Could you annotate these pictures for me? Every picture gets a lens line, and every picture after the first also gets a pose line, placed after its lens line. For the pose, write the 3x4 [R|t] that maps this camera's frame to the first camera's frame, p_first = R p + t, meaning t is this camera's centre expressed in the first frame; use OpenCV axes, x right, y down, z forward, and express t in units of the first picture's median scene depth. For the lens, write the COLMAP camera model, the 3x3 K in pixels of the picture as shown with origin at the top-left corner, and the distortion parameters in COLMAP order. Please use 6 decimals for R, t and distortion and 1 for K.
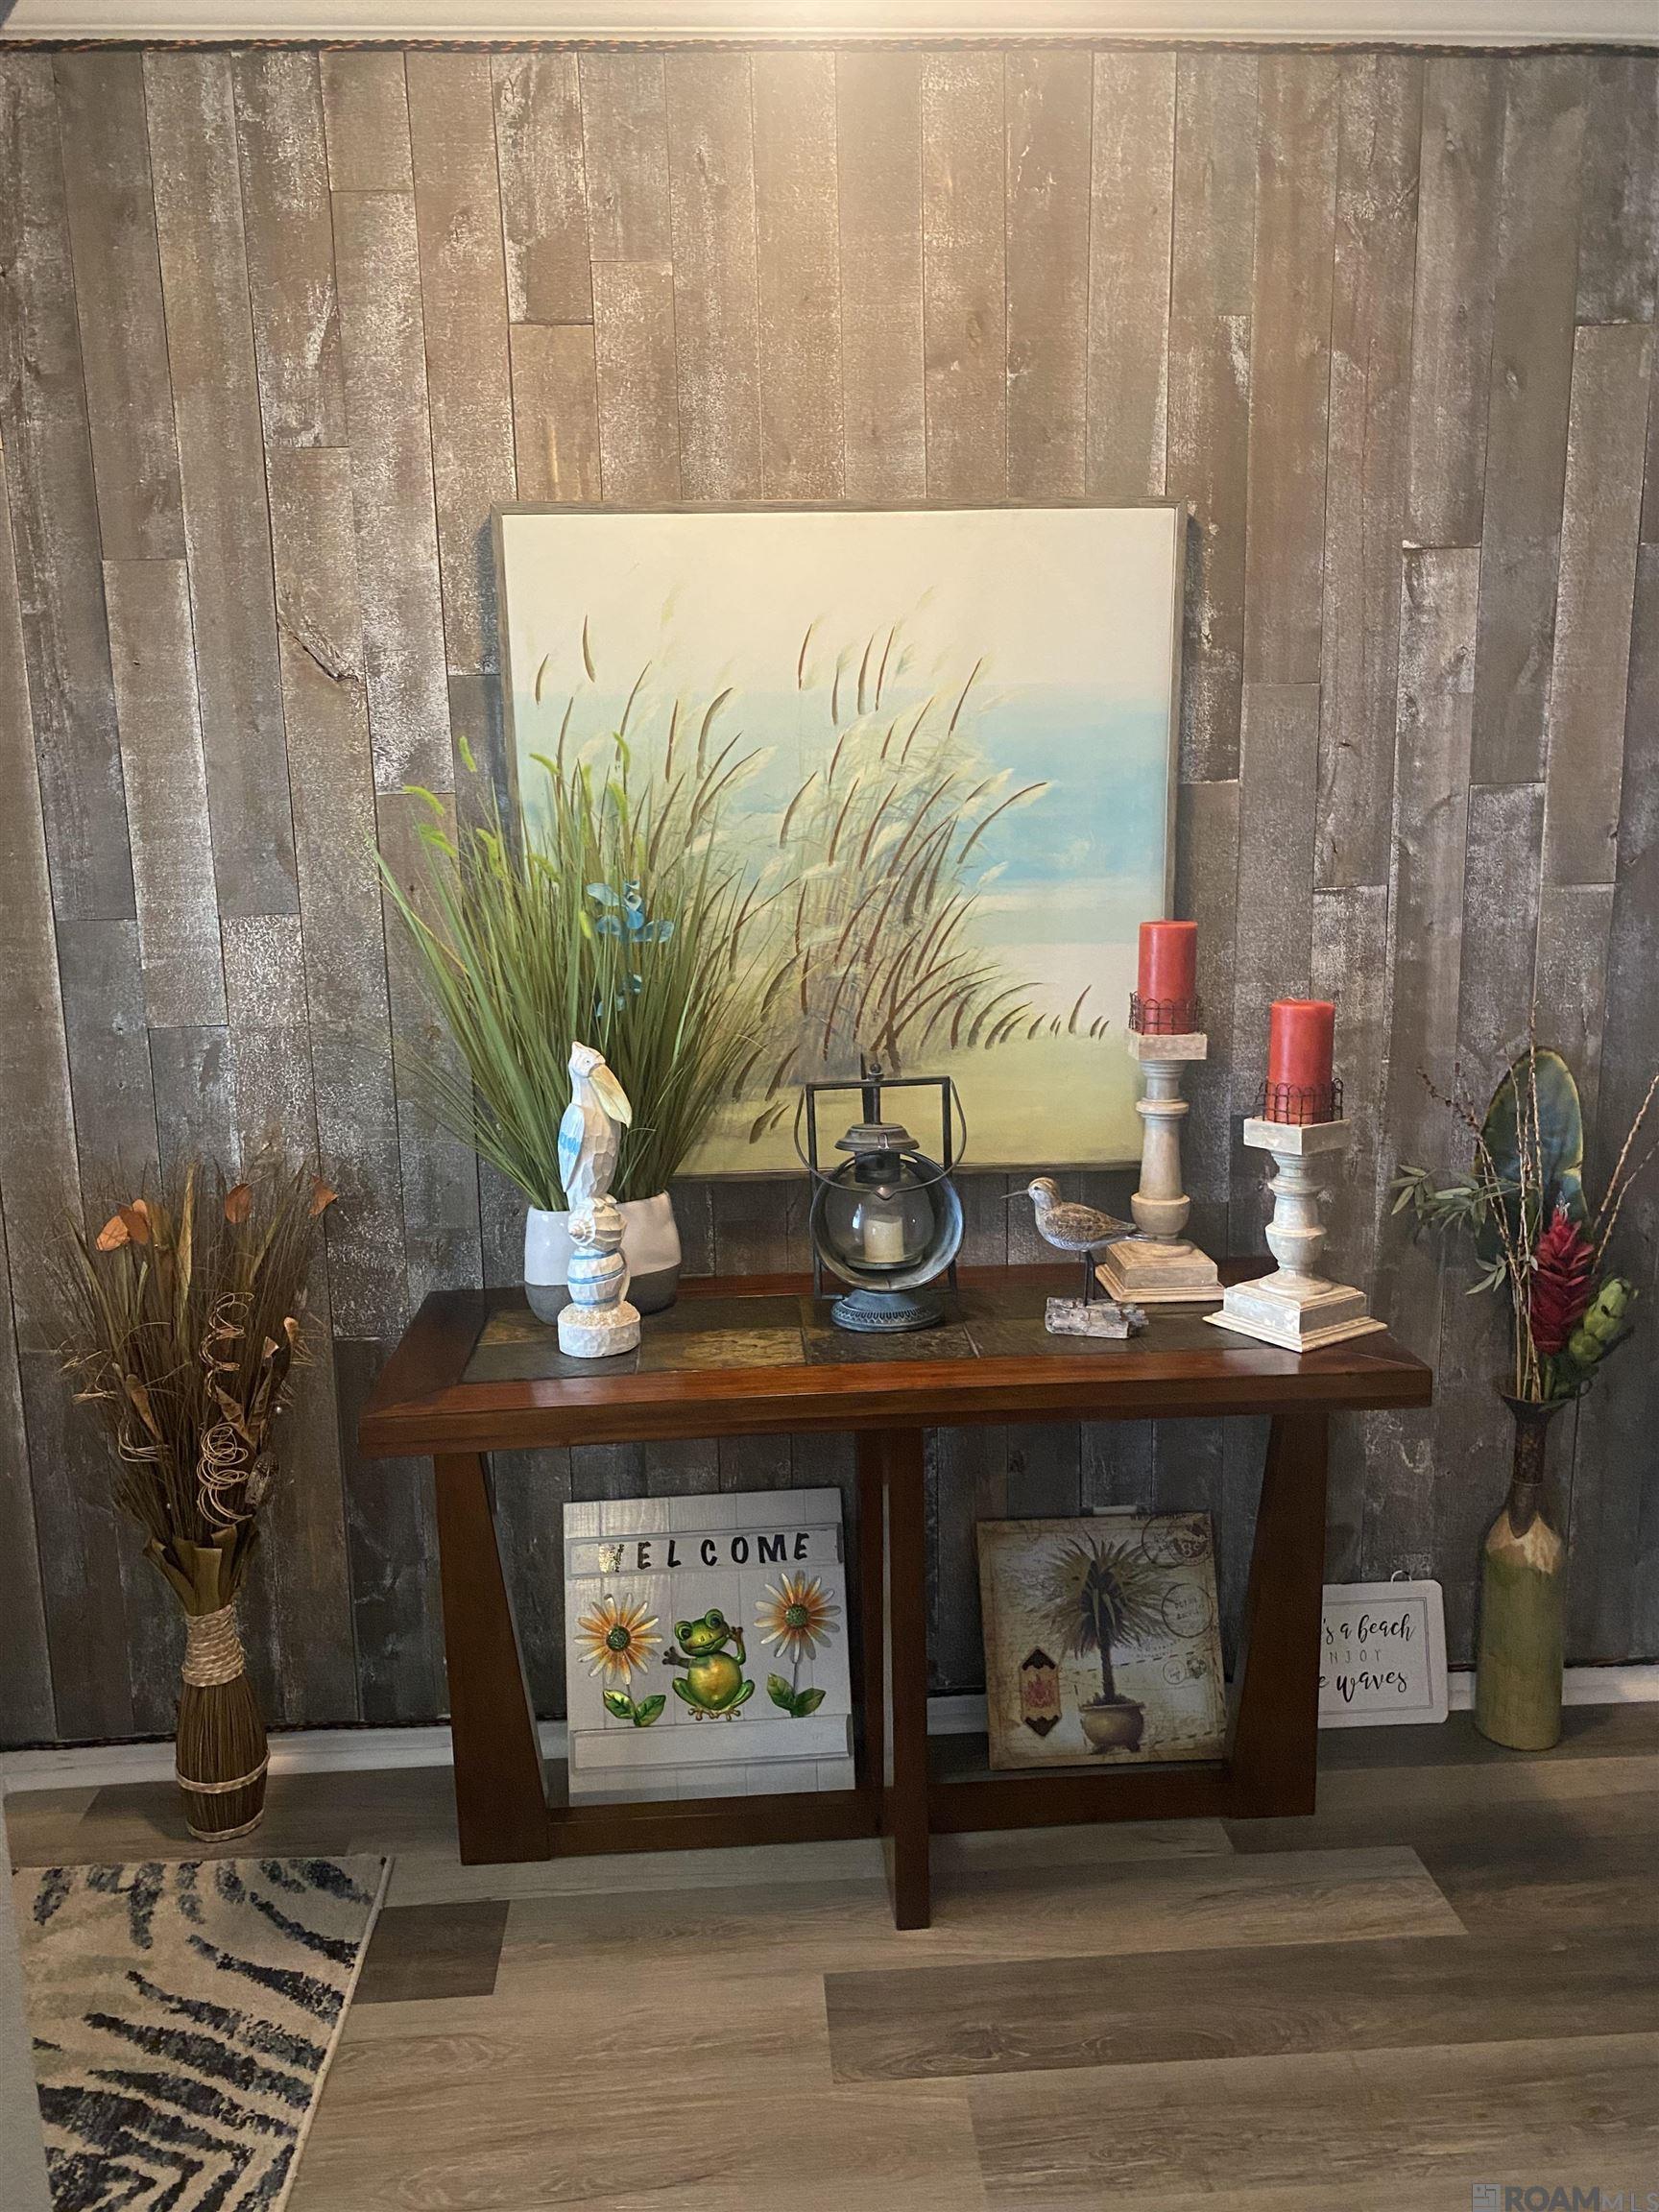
lens RADIAL K [[1668.1, 0, 821.7], [0, 1668.1, 1103.6], [0, 0, 1]] dist [0.021302, -0.017073]
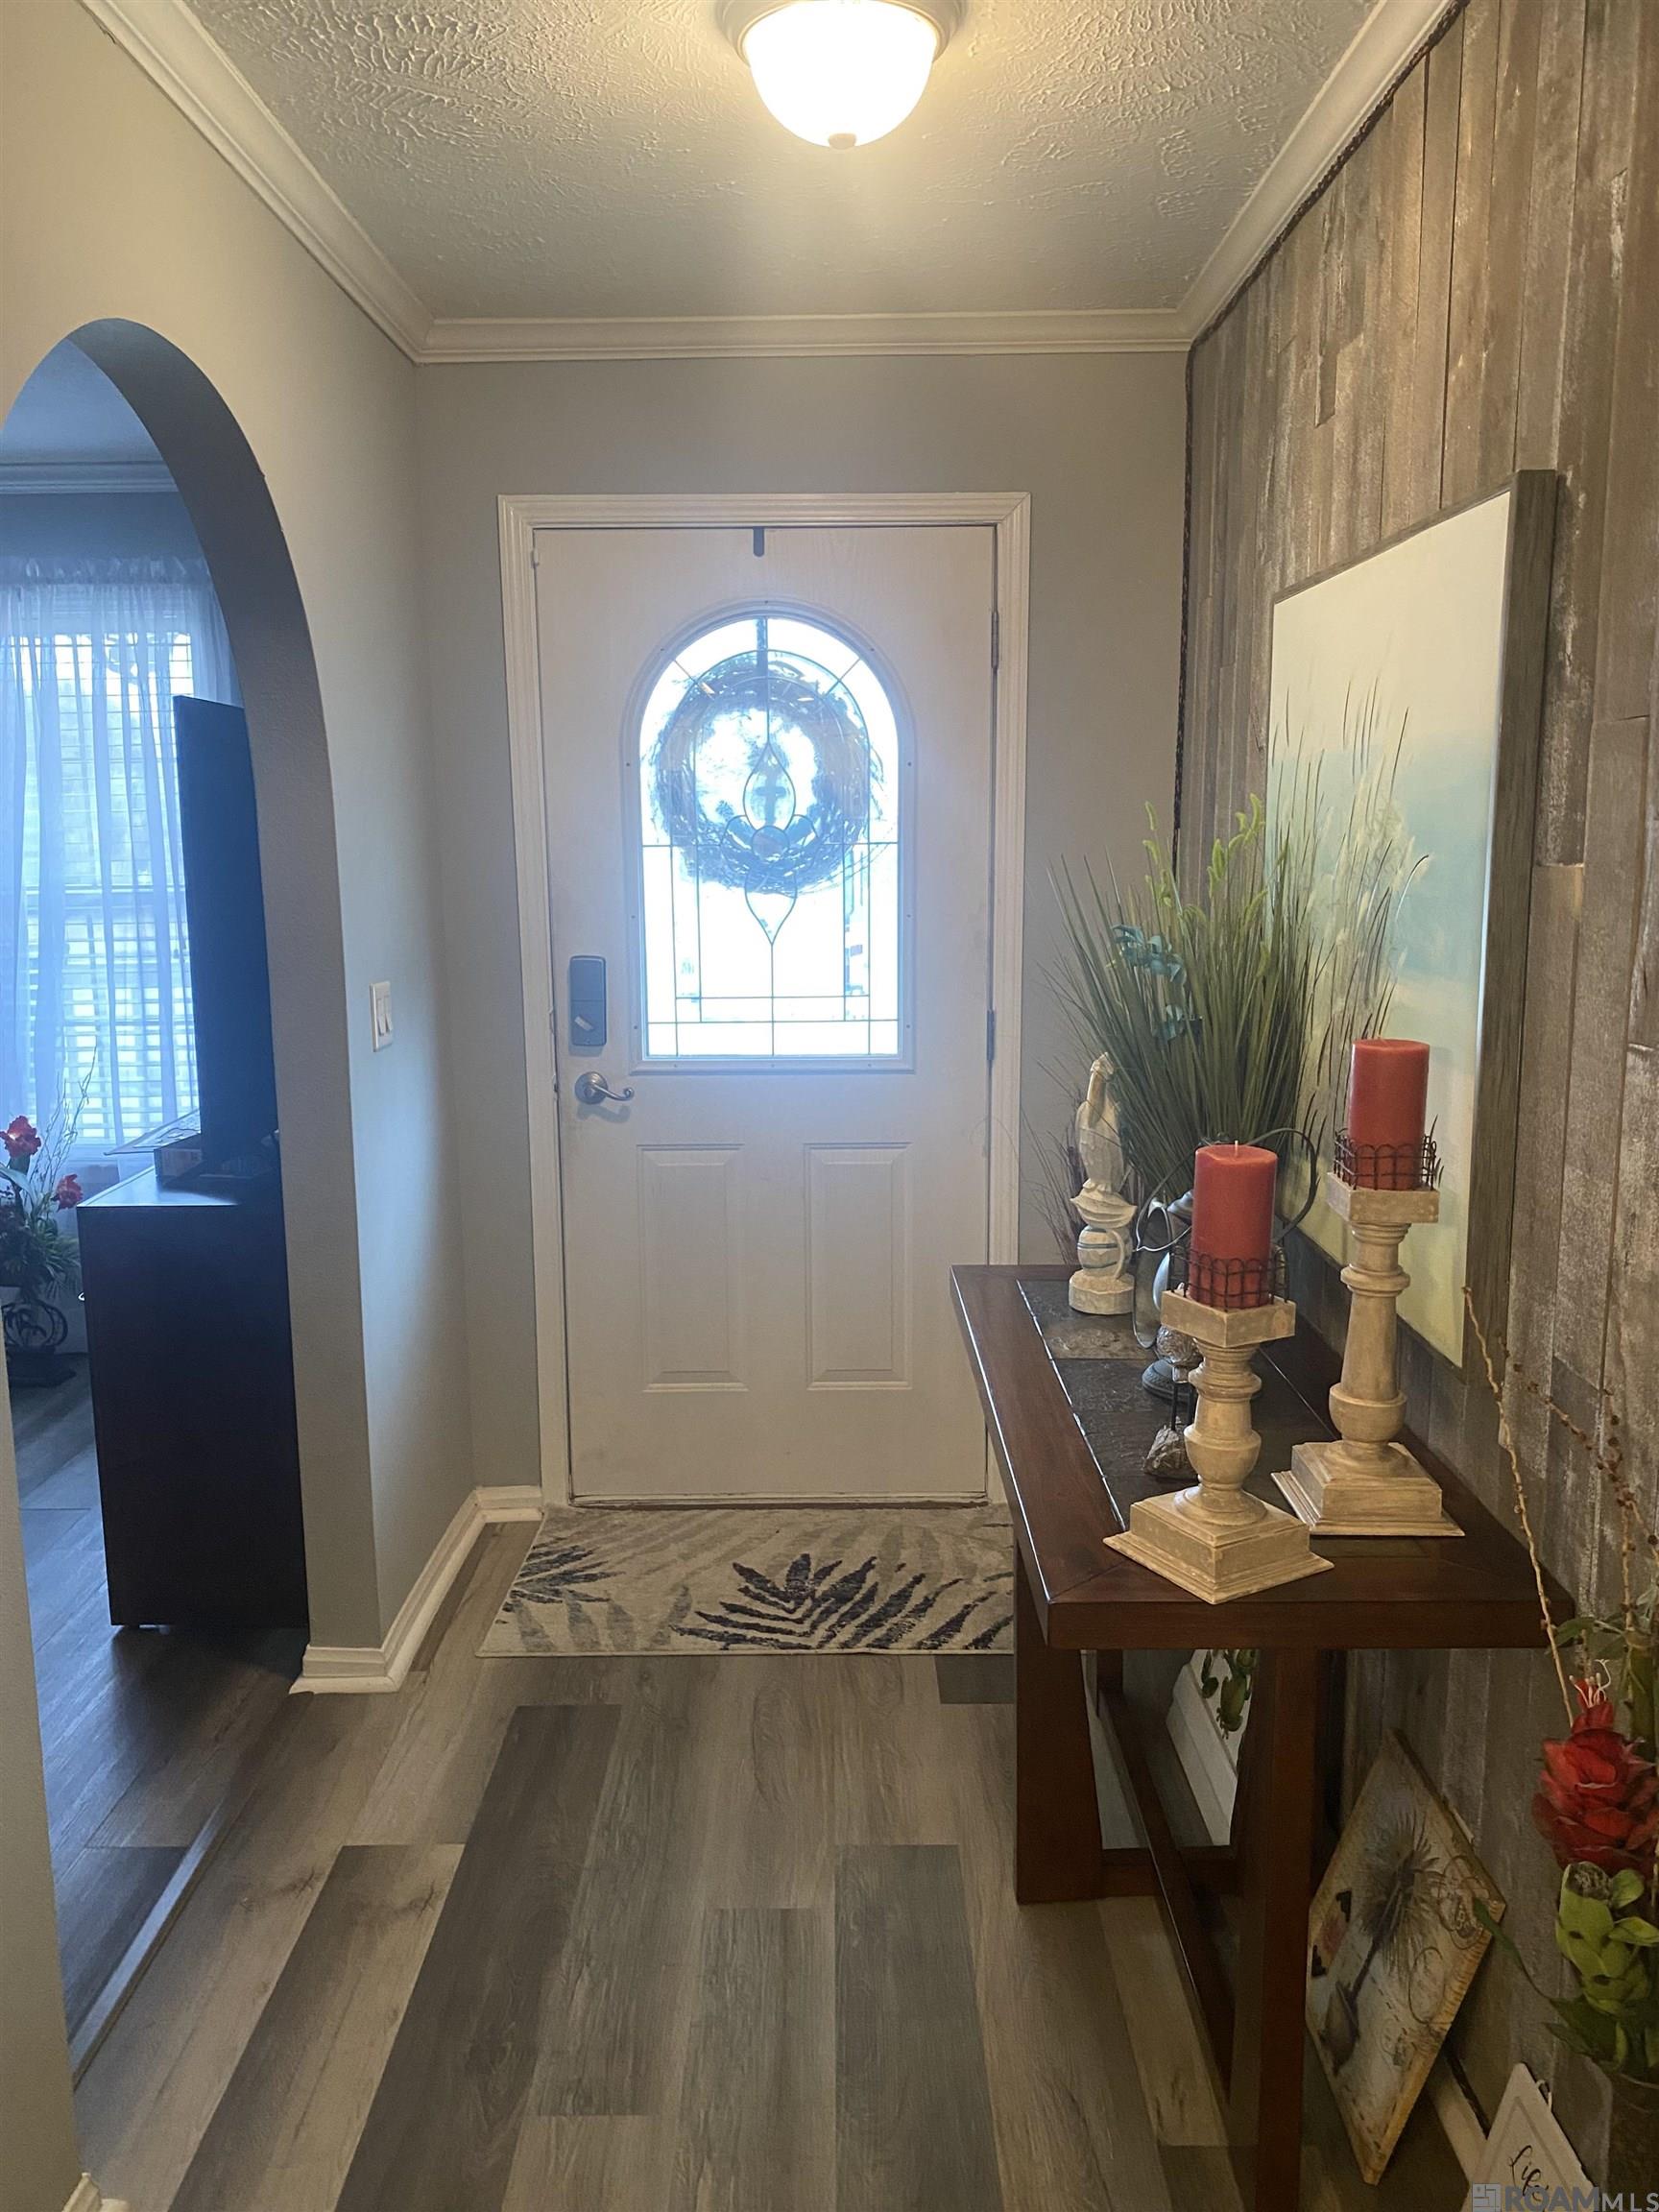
lens RADIAL K [[1668.1, 0, 839.7], [0, 1668.1, 1098.1], [0, 0, 1]] dist [0.021302, -0.017073]
pose [[-0.051178, 0.181243, -0.982106, 1.107201], [-0.176789, 0.966220, 0.187524, -0.207200], [0.982917, 0.183222, -0.017407, 0.863978]]
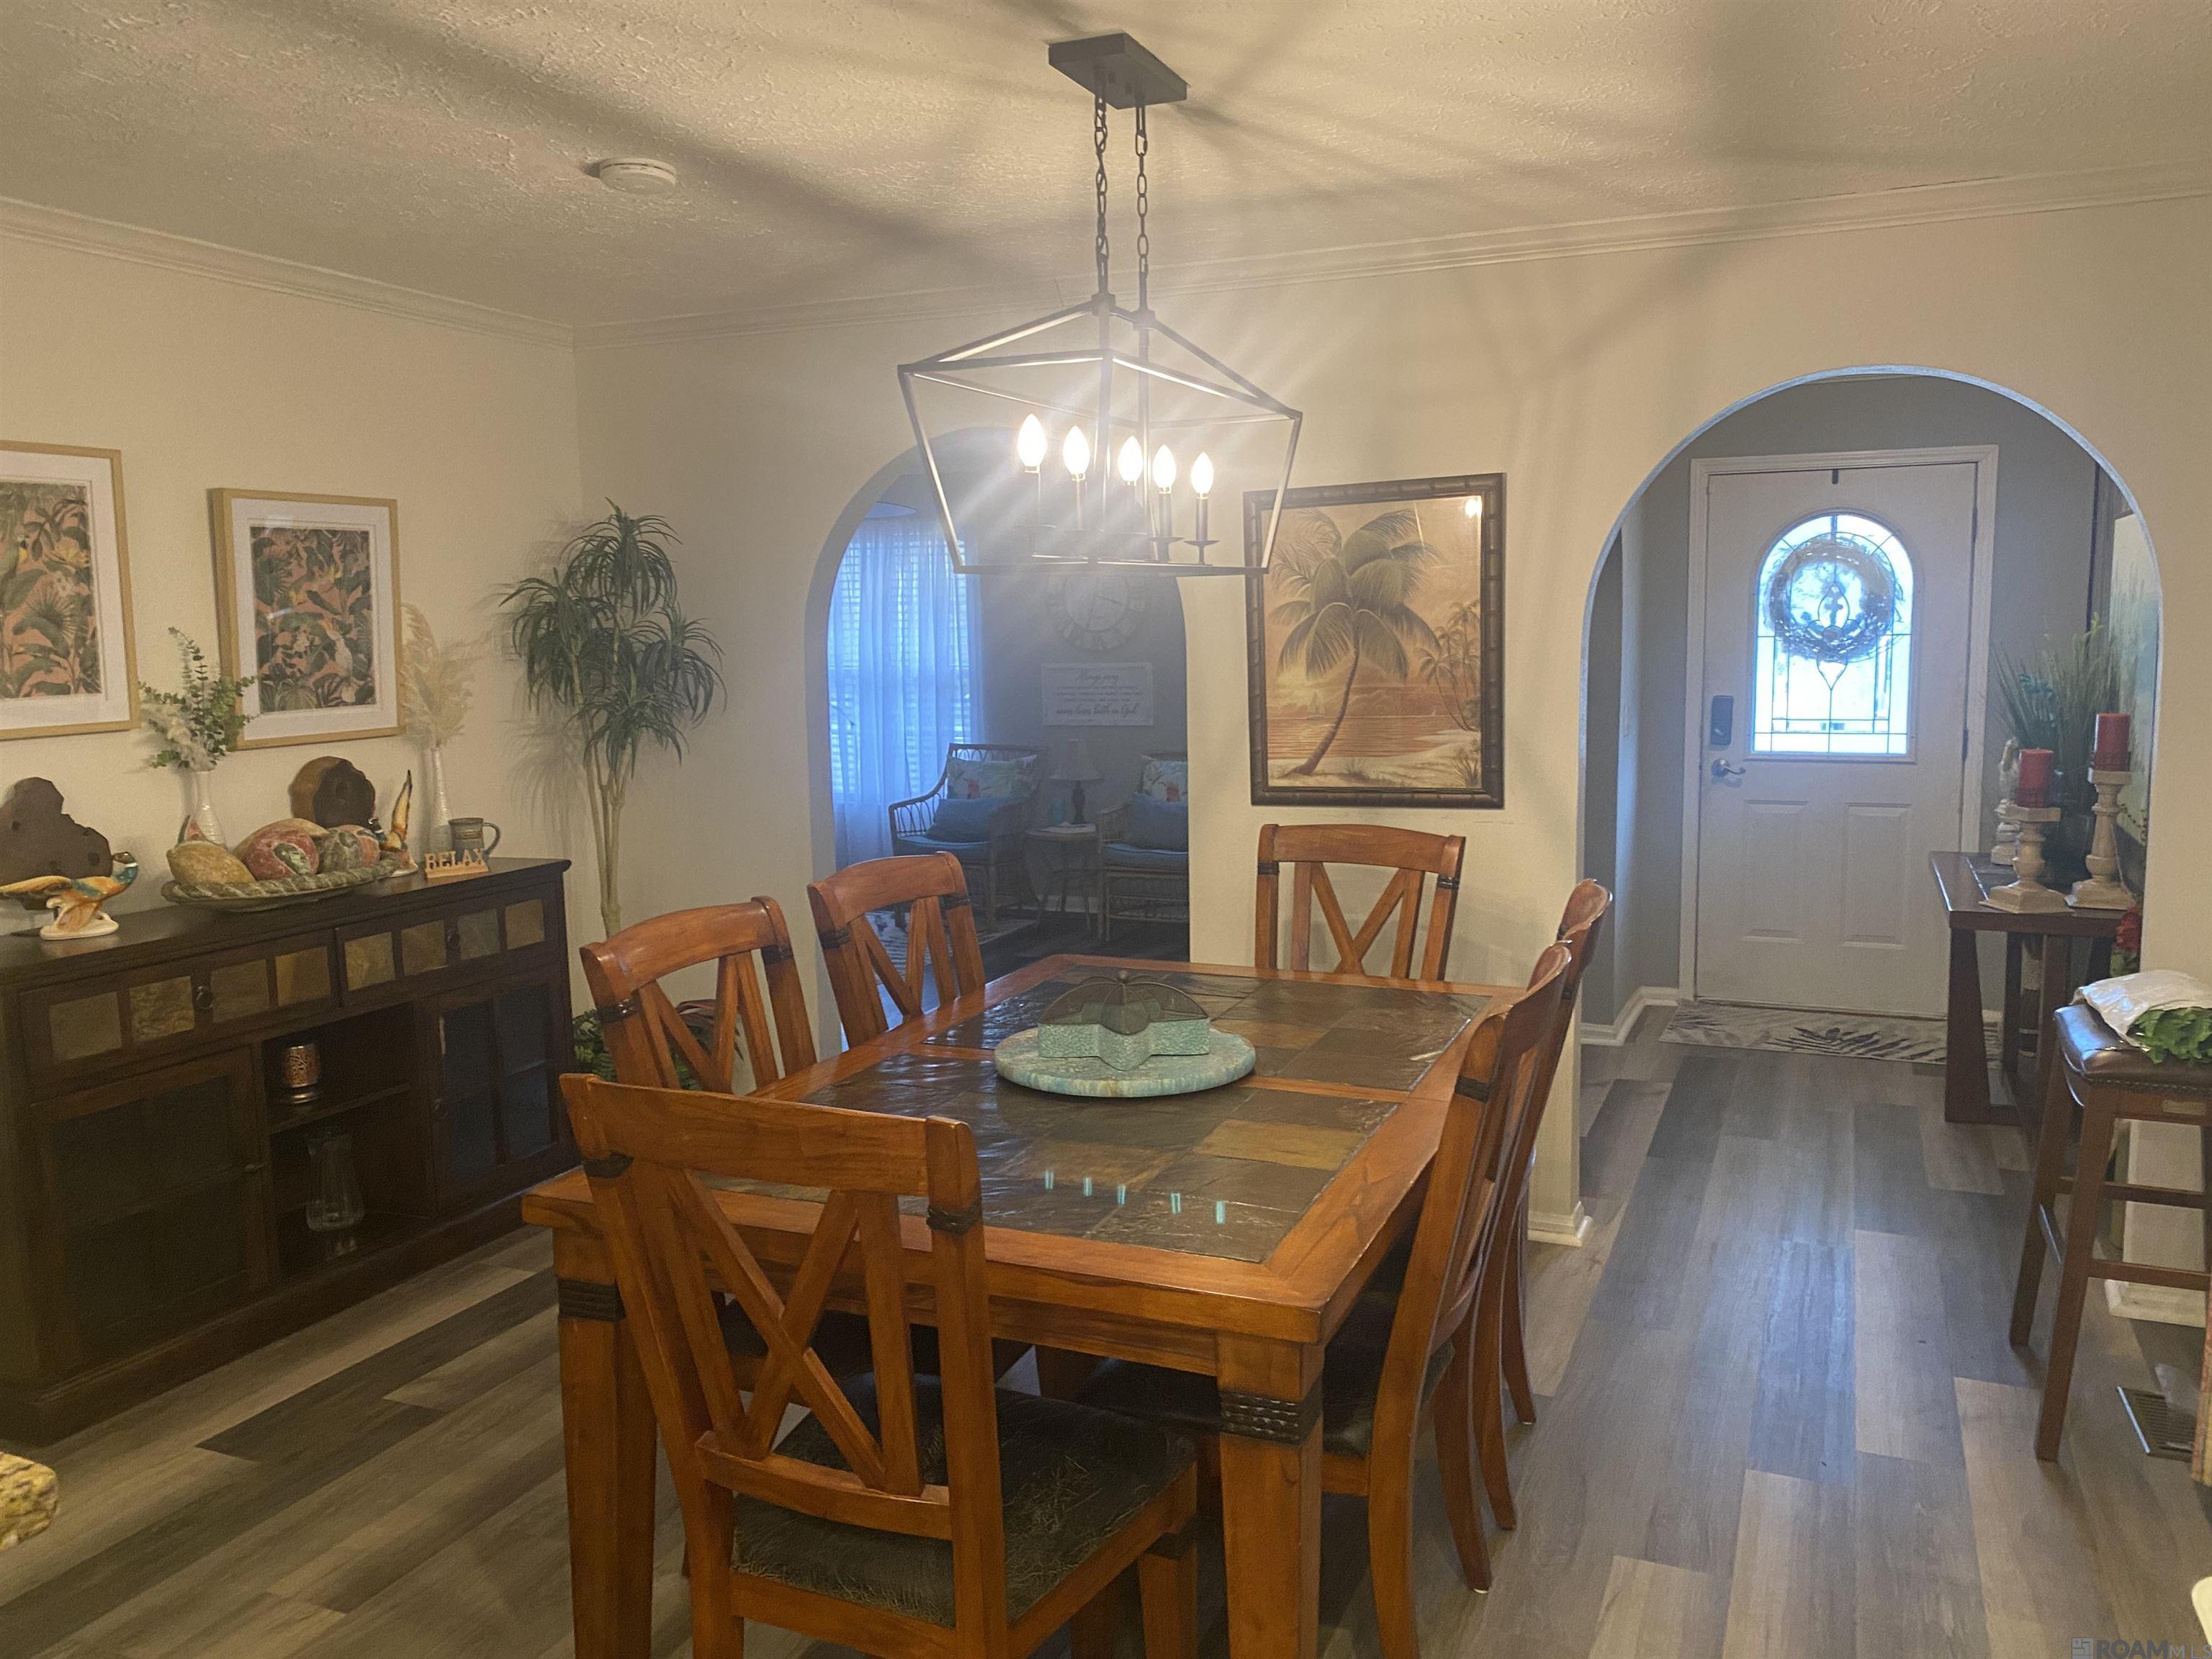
lens RADIAL K [[1668.1, 0, 1126.4], [0, 1668.1, 822.2], [0, 0, 1]] dist [0.021302, -0.017073]
pose [[-0.446663, 0.134275, -0.884569, 2.781616], [-0.140439, 0.965896, 0.217535, -0.283213], [0.883611, 0.221393, -0.412572, 0.917386]]
